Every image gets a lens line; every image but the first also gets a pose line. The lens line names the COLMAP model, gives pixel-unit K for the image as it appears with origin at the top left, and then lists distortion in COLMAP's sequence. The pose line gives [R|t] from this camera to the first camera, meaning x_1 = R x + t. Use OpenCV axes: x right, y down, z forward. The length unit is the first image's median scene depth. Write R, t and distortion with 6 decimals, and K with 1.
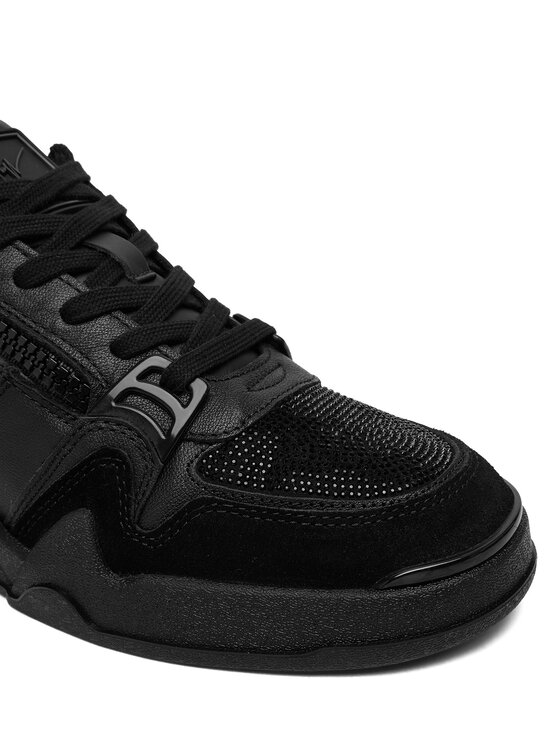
lens RADIAL K [[788.1, 0, 279.9], [0, 788.1, 372.4], [0, 0, 1]] dist [-0.015147, 0.000000]
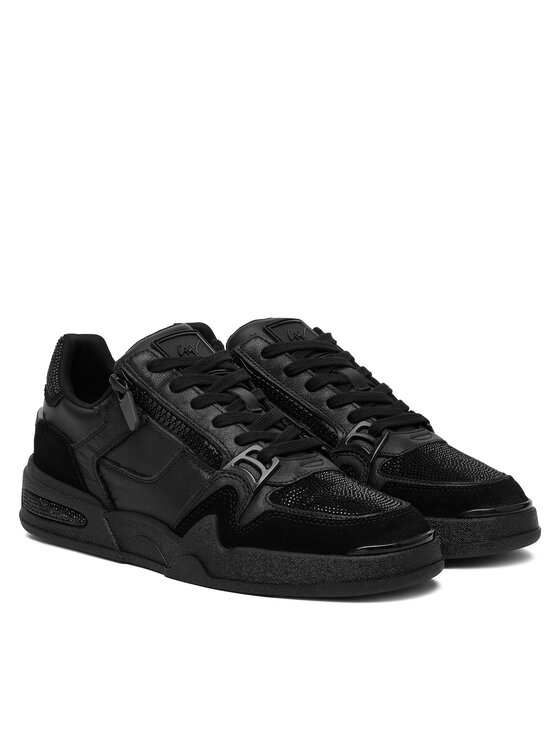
lens RADIAL K [[1964.5, 0, 280.0], [0, 1964.5, 372.8], [0, 0, 1]] dist [-0.030050, 0.000000]
pose [[0.980192, 0.062867, -0.187807, 0.832663], [-0.108587, 0.963635, -0.244165, 1.021183], [0.165628, 0.259722, 0.951374, -3.812295]]
